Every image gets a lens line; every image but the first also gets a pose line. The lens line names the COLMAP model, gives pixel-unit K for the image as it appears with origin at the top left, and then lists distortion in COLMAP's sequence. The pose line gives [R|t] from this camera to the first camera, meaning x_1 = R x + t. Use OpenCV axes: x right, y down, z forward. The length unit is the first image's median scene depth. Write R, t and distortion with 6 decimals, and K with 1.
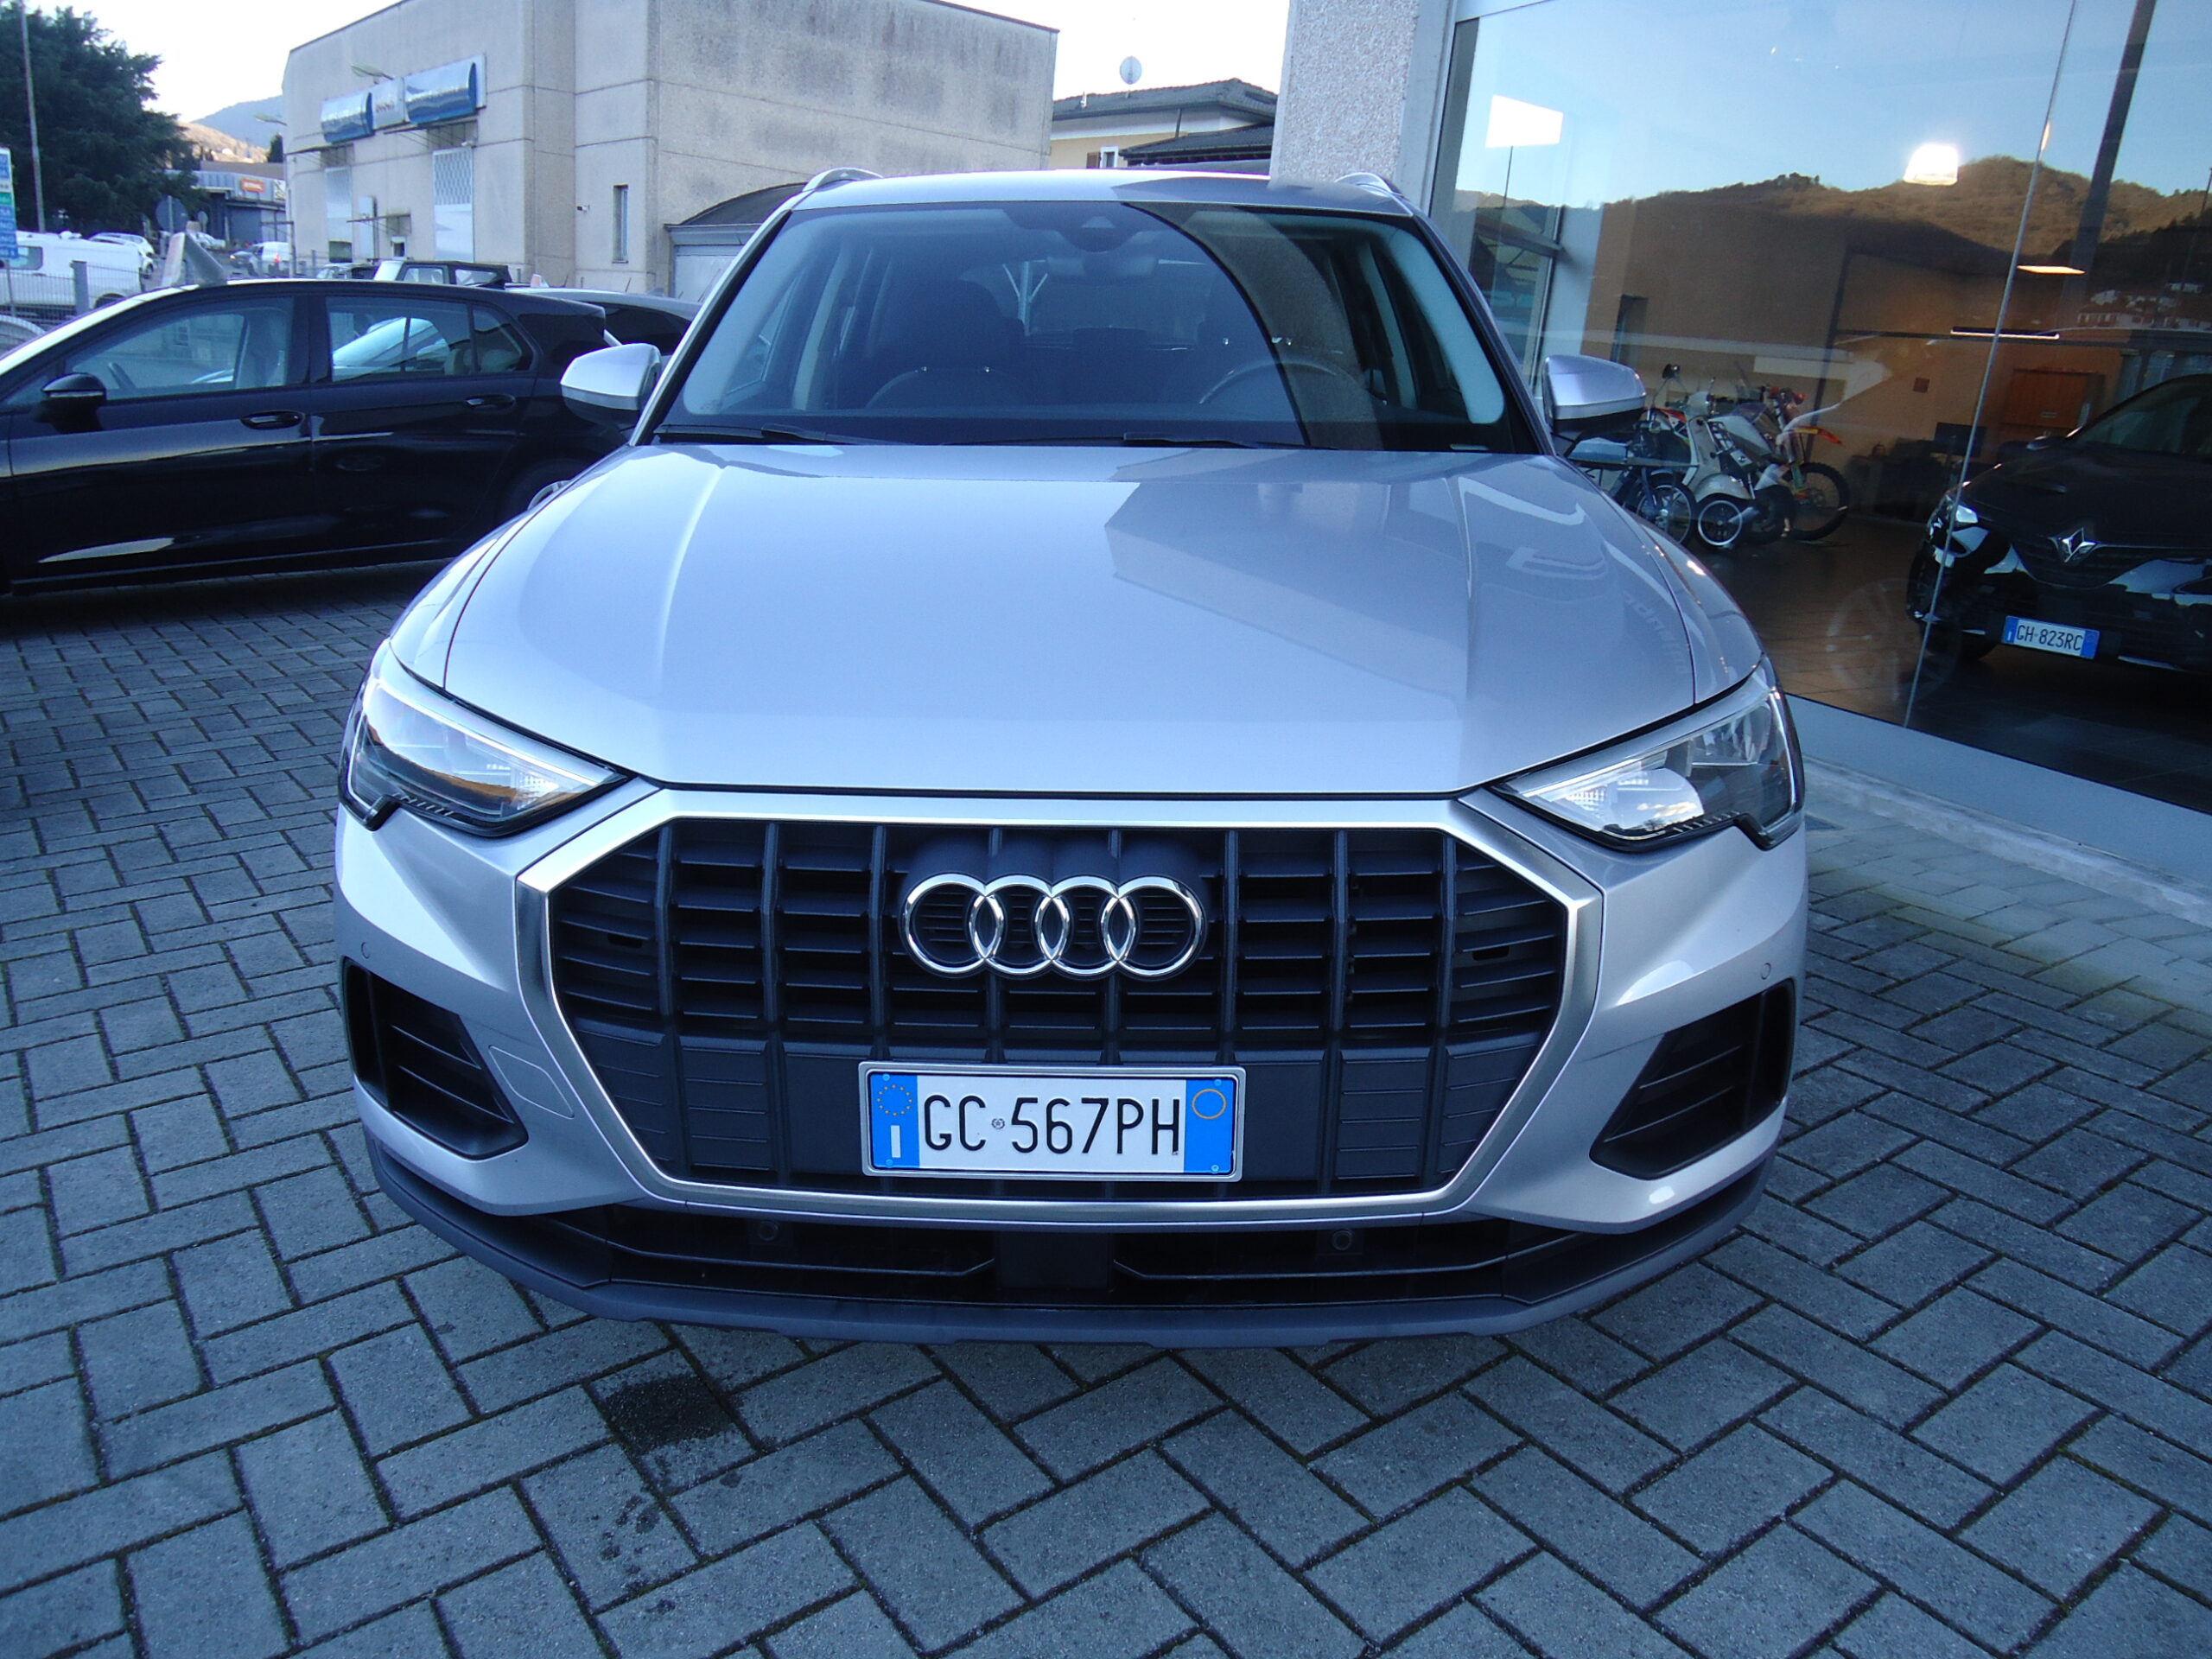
lens RADIAL K [[1616.8, 0, 1116.1], [0, 1616.8, 827.2], [0, 0, 1]] dist [-0.008656, 0.009821]
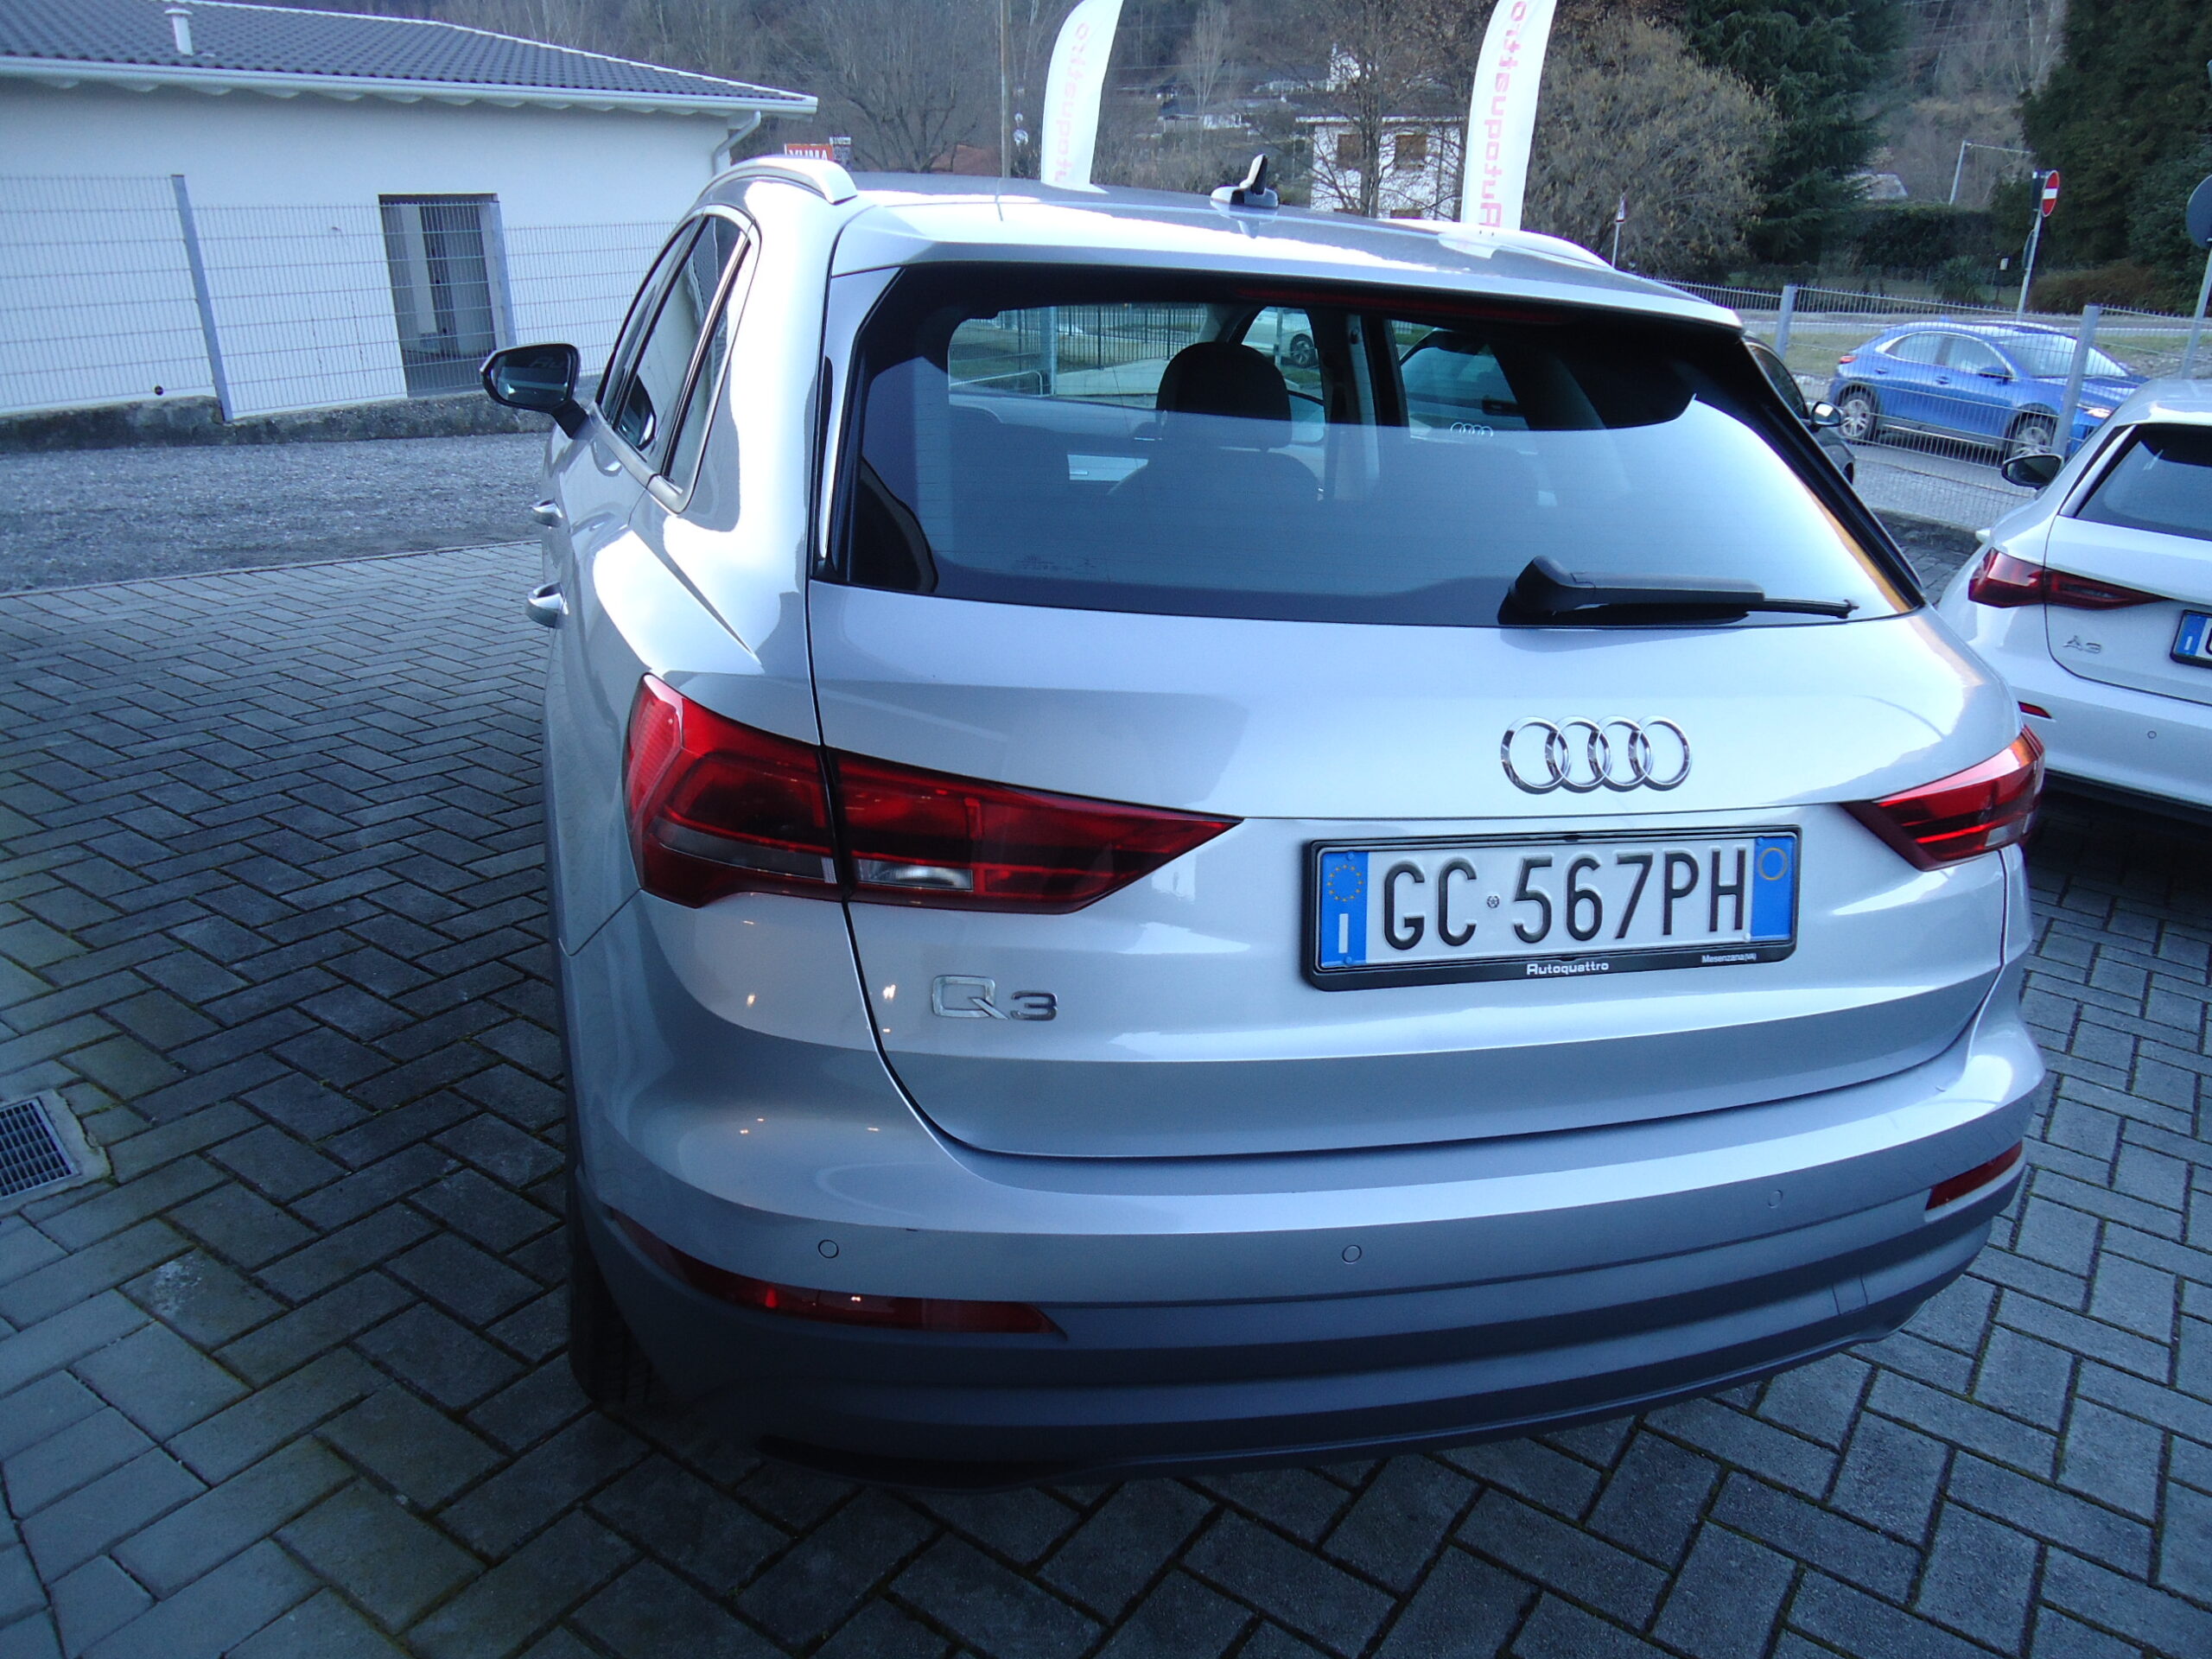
lens RADIAL K [[1616.8, 0, 1116.1], [0, 1616.8, 827.2], [0, 0, 1]] dist [-0.008656, 0.009821]
pose [[-0.940858, 0.011783, -0.338596, 0.138397], [-0.198811, 0.790035, 0.579930, -0.359085], [0.274336, 0.612948, -0.740968, 1.008470]]
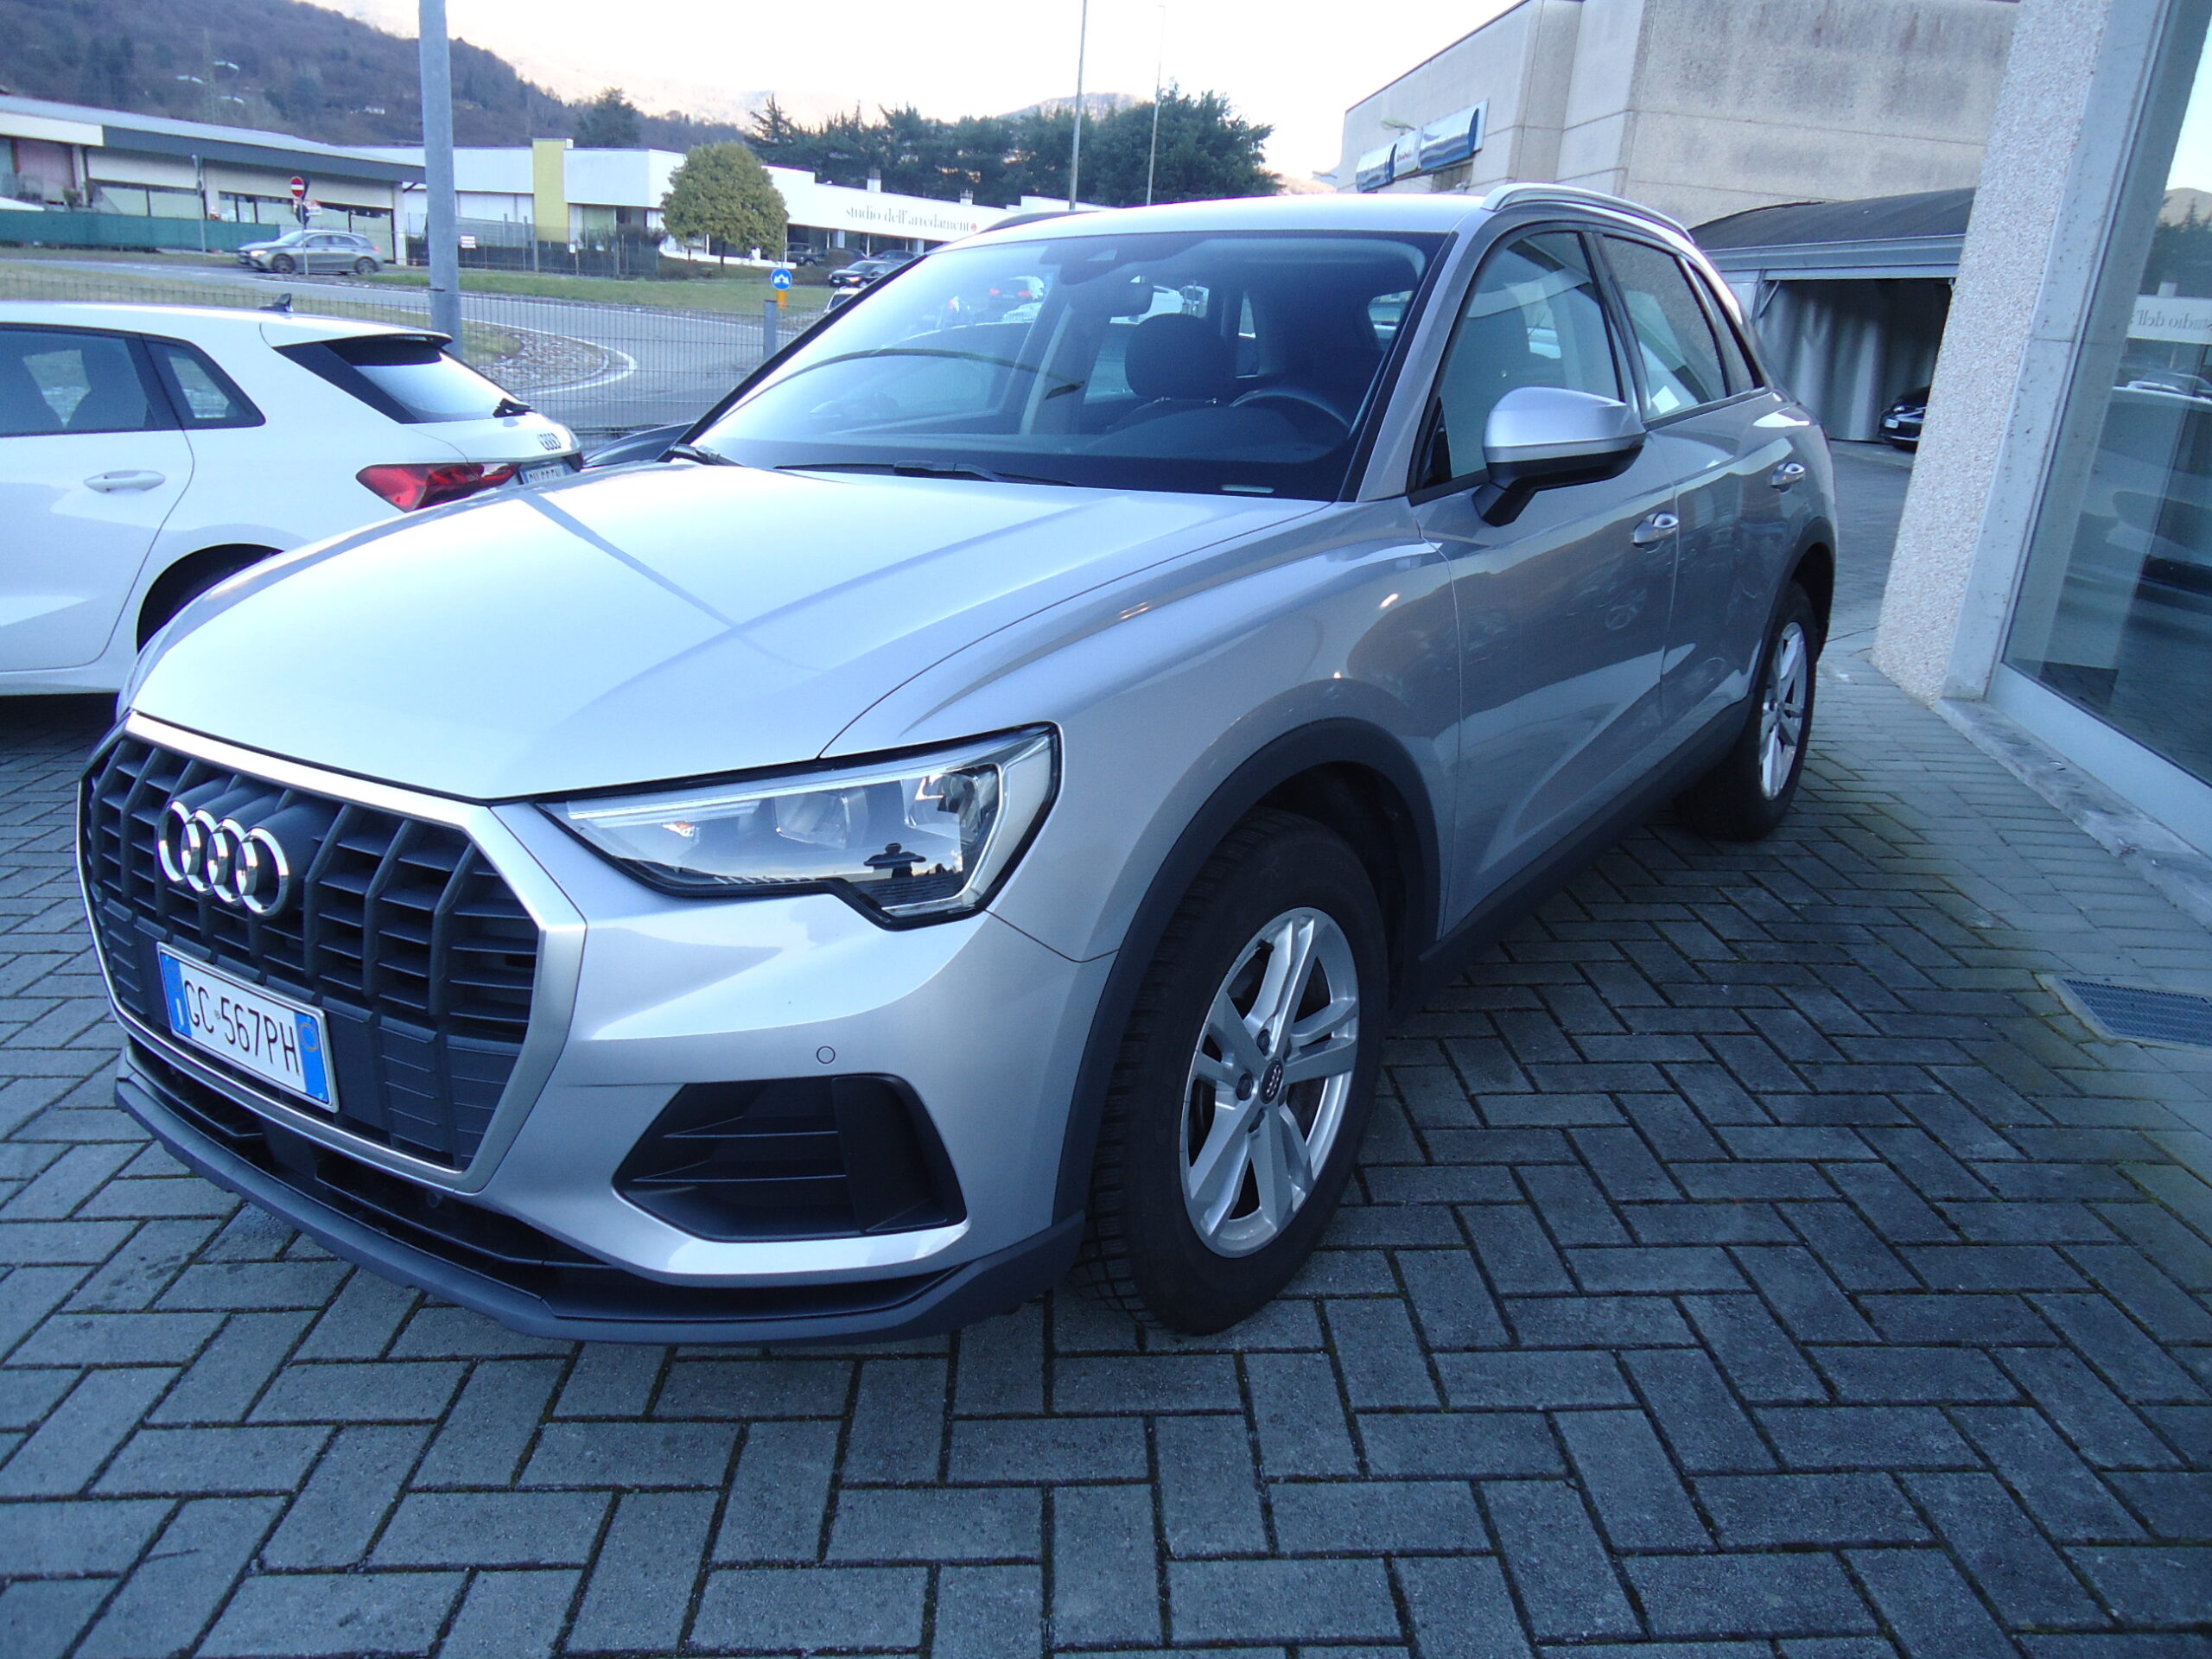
lens RADIAL K [[1616.8, 0, 1116.1], [0, 1616.8, 827.2], [0, 0, 1]] dist [-0.008656, 0.009821]
pose [[0.823034, 0.154304, -0.546631, 0.272685], [-0.163635, 0.986003, 0.031954, -0.025493], [0.543910, 0.063149, 0.836764, 0.083132]]
